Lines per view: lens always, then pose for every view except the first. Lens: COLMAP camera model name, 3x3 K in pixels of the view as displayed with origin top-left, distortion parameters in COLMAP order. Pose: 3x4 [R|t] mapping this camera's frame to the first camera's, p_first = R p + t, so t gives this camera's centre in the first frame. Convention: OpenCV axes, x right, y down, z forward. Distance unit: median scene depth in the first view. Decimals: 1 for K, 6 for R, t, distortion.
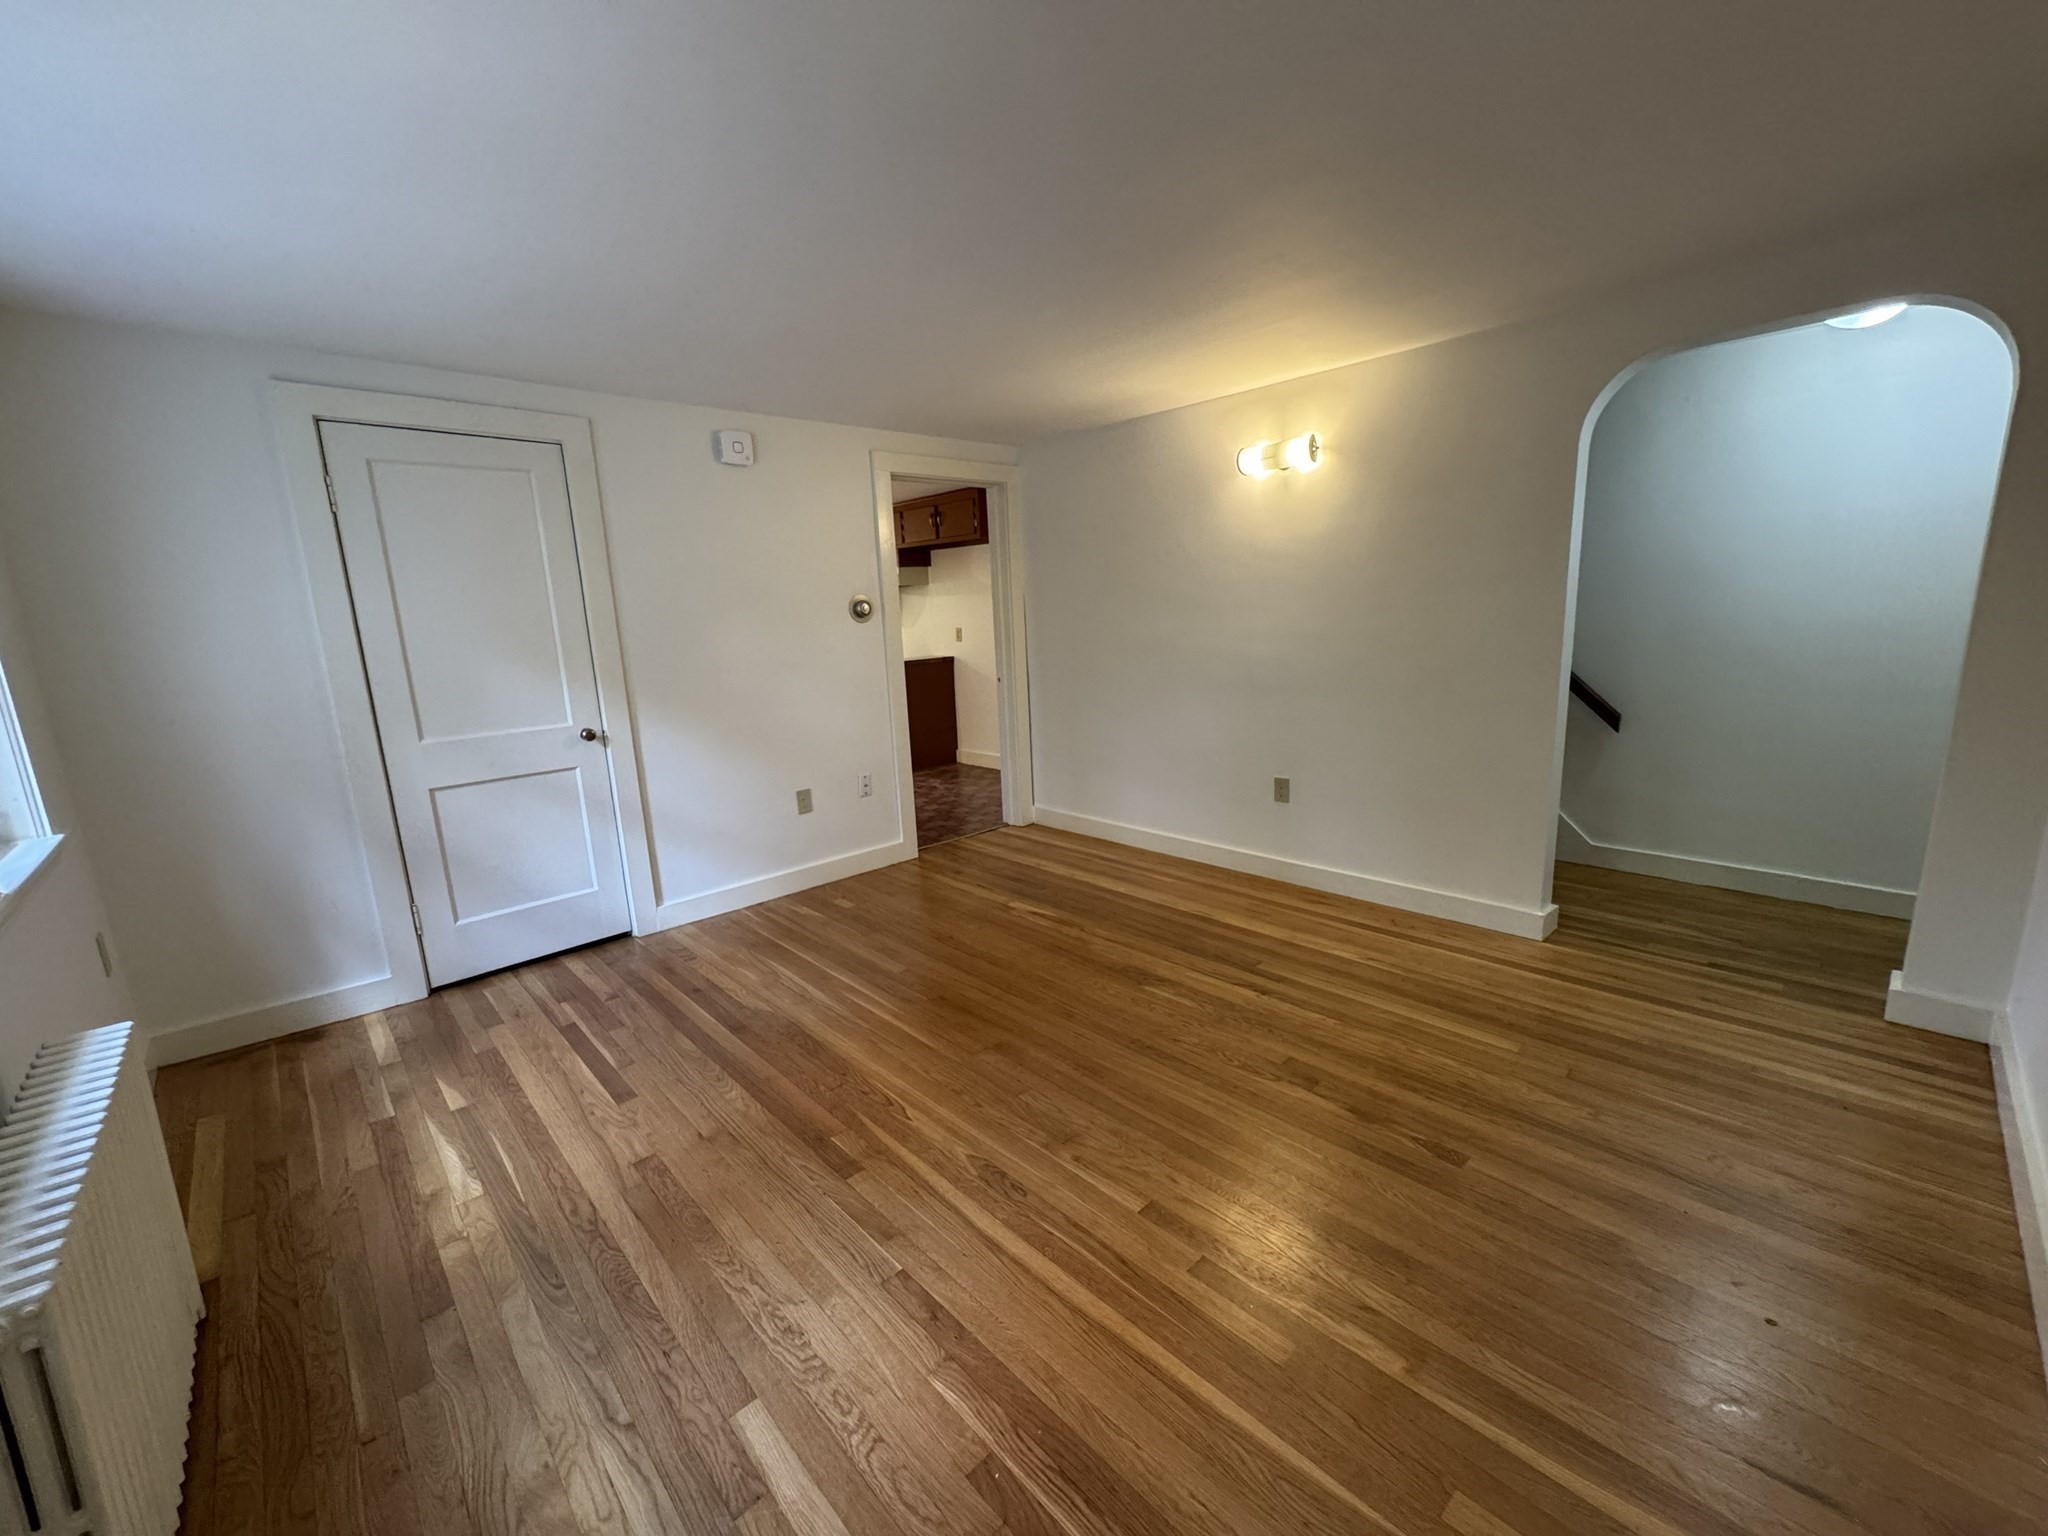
lens RADIAL K [[814.9, 0, 1024.0], [0, 814.9, 768.0], [0, 0, 1]] dist [-0.002297, -0.000071]
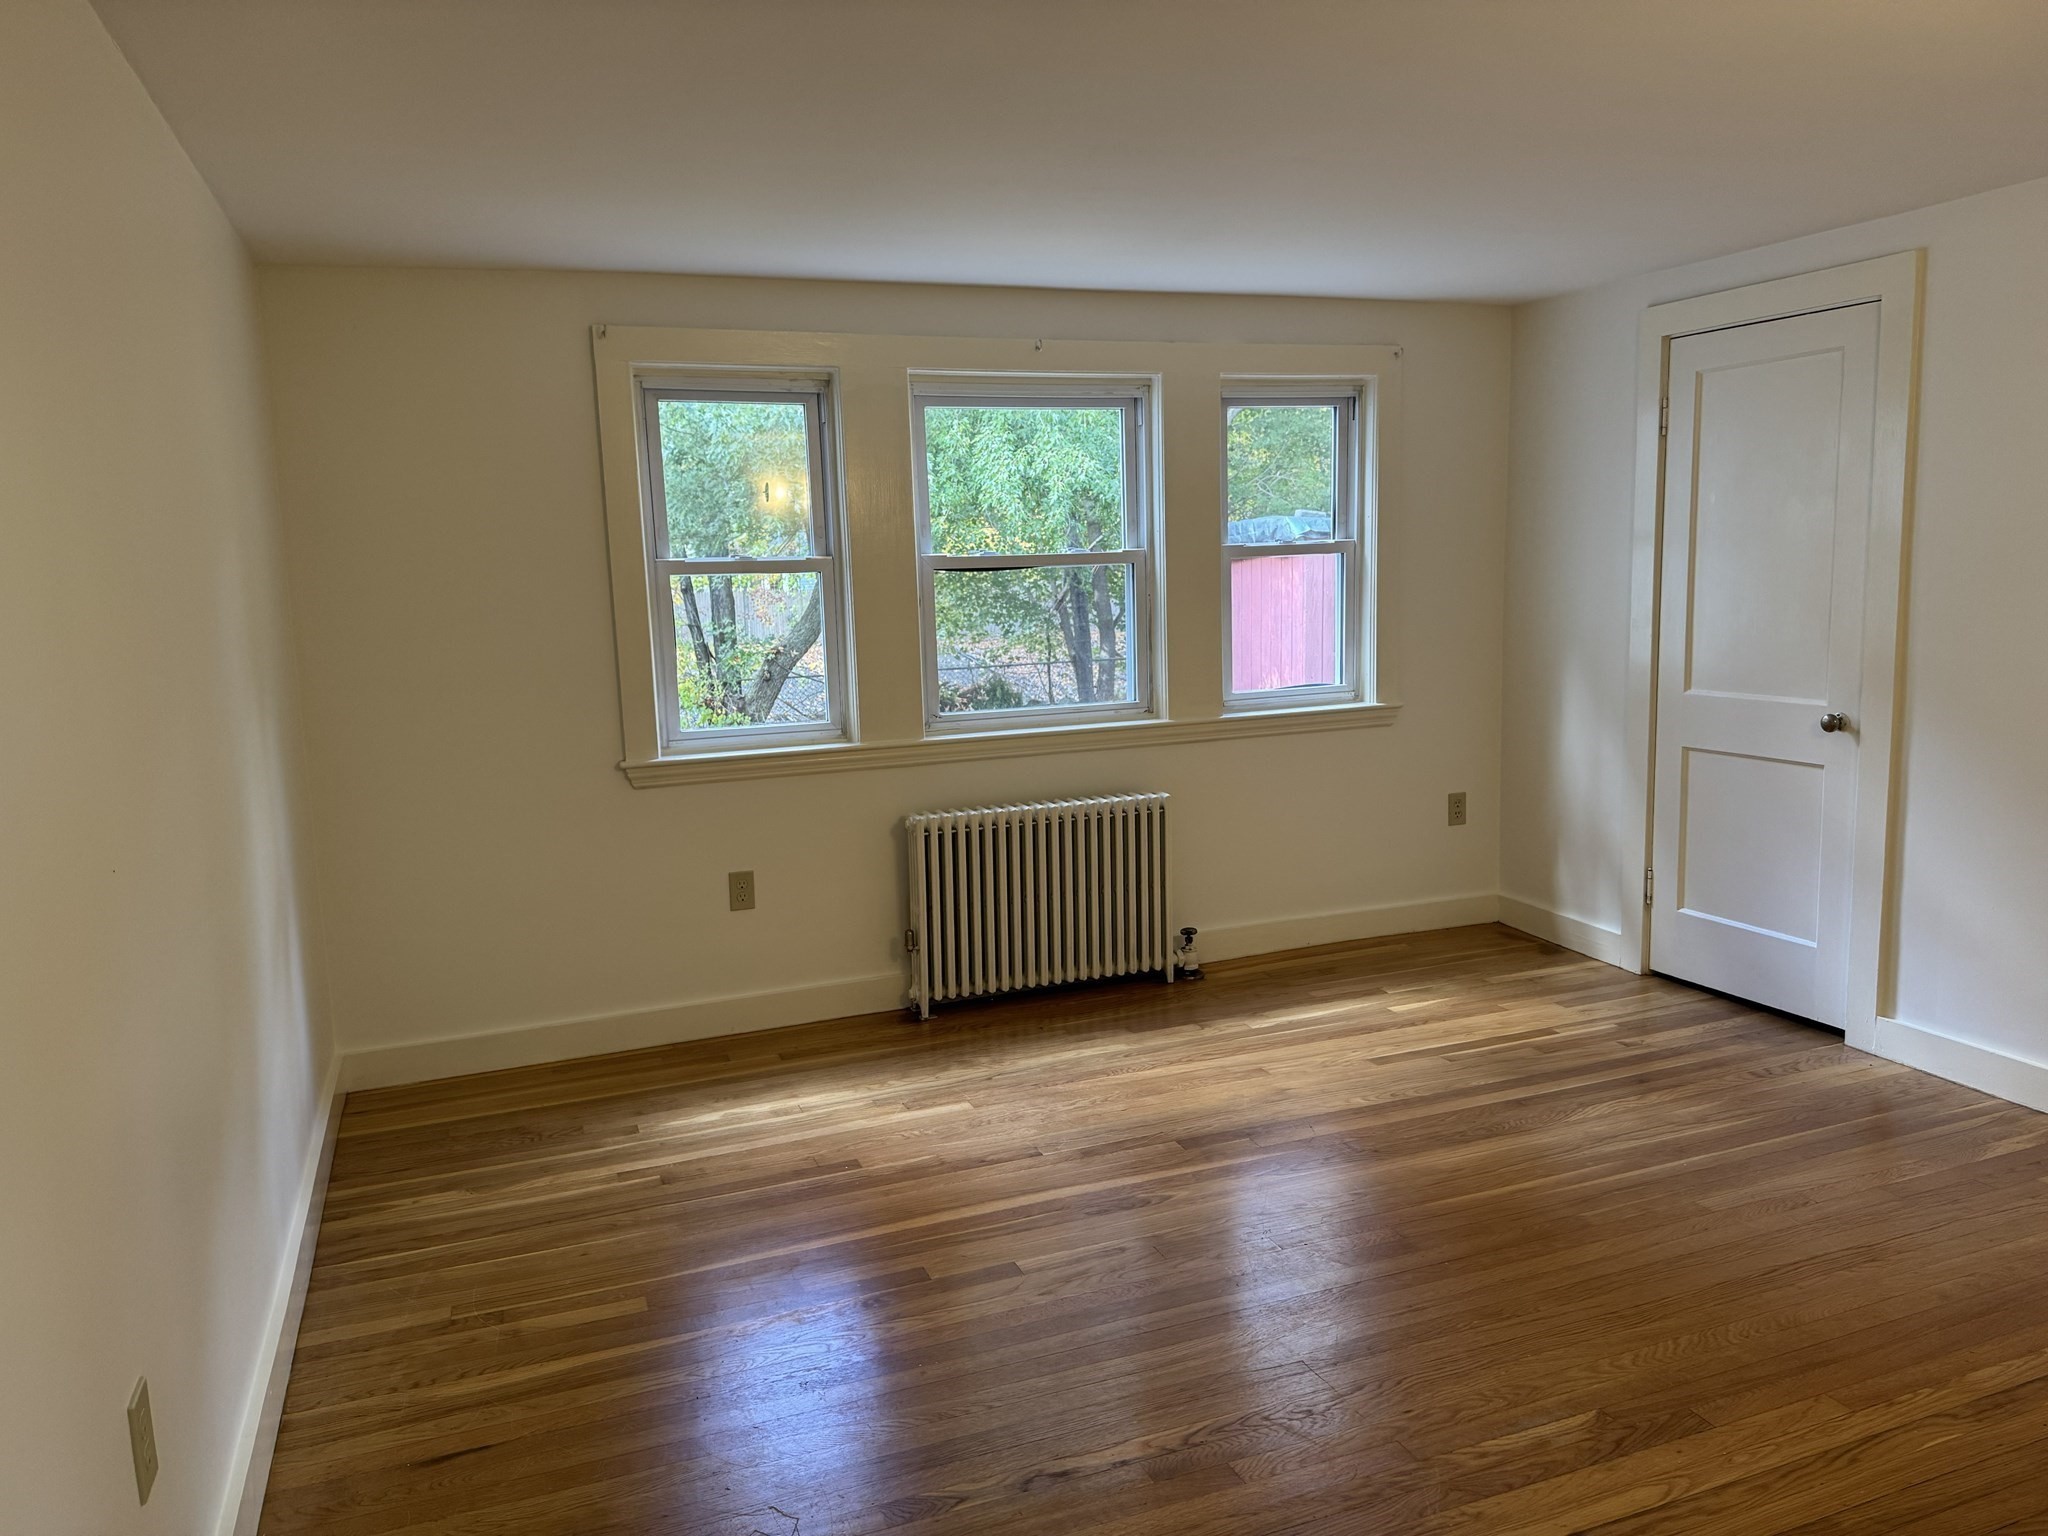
lens RADIAL K [[1478.5, 0, 1024.0], [0, 1478.5, 768.0], [0, 0, 1]] dist [0.026991, 0.000735]
pose [[-0.381141, 0.181413, -0.906543, 0.961481], [-0.133442, 0.959496, 0.248113, -0.249144], [0.914836, 0.215538, -0.341495, 0.904923]]
